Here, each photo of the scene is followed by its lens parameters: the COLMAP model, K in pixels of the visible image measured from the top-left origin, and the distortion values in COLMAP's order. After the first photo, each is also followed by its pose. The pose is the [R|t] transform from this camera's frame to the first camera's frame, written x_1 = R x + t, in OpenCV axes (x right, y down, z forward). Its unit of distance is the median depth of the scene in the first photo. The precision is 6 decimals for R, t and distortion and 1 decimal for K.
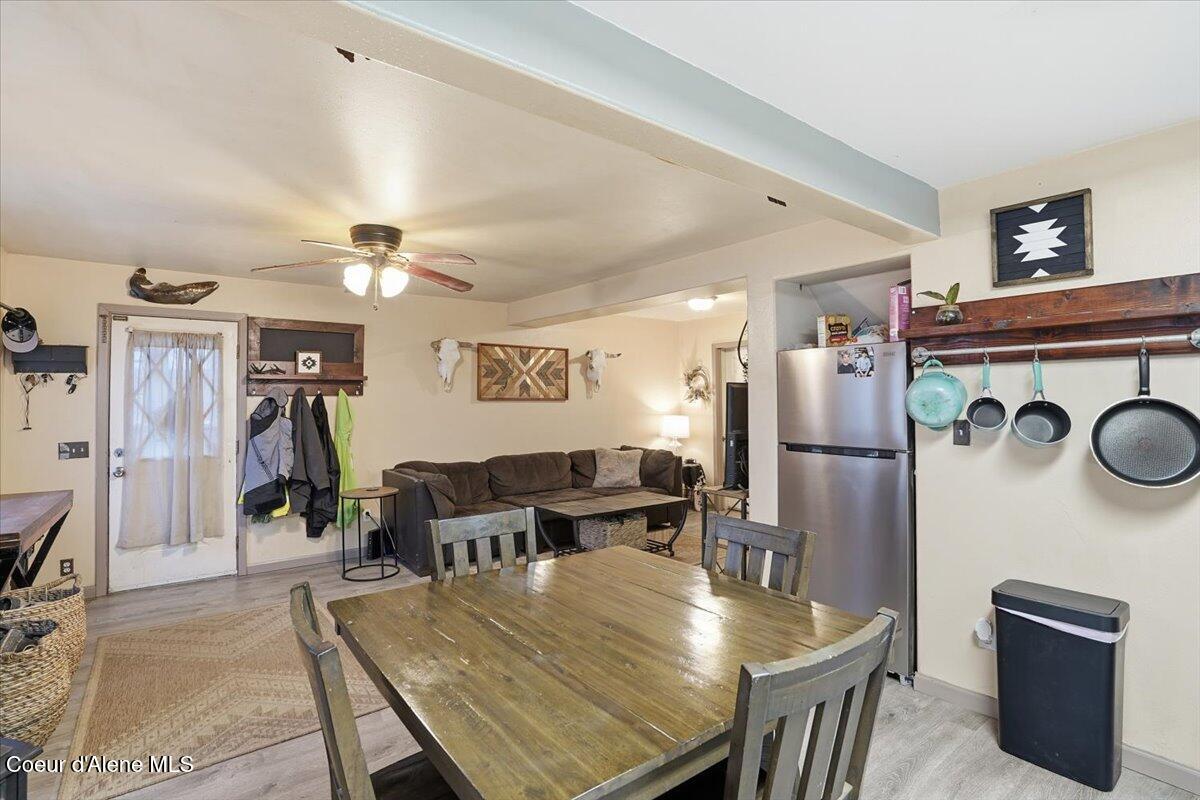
lens RADIAL K [[575.6, 0, 600.0], [0, 575.6, 400.0], [0, 0, 1]] dist [-0.038105, 0.000992]
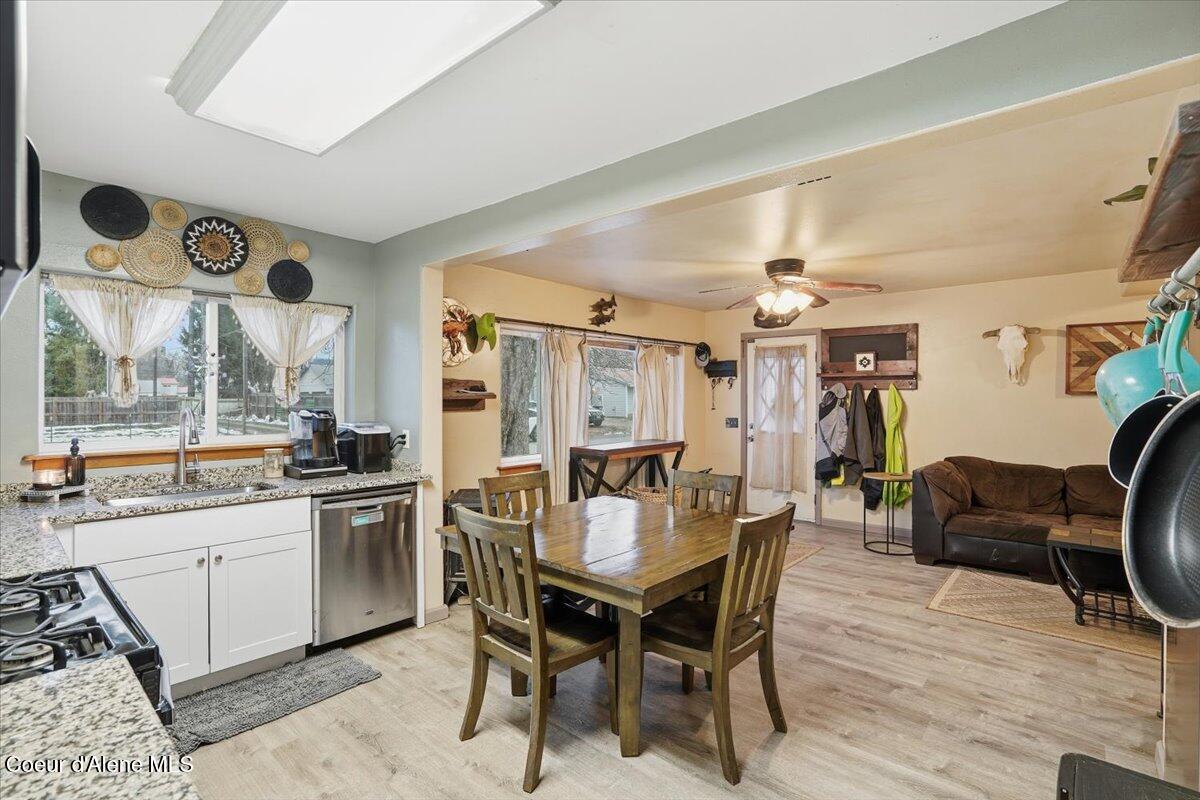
lens RADIAL K [[575.6, 0, 600.0], [0, 575.6, 400.0], [0, 0, 1]] dist [-0.038105, 0.000992]
pose [[0.197852, 0.012420, -0.980153, 0.608767], [-0.004769, 0.999920, 0.011708, 0.003142], [0.980220, 0.002358, 0.197895, 0.241452]]
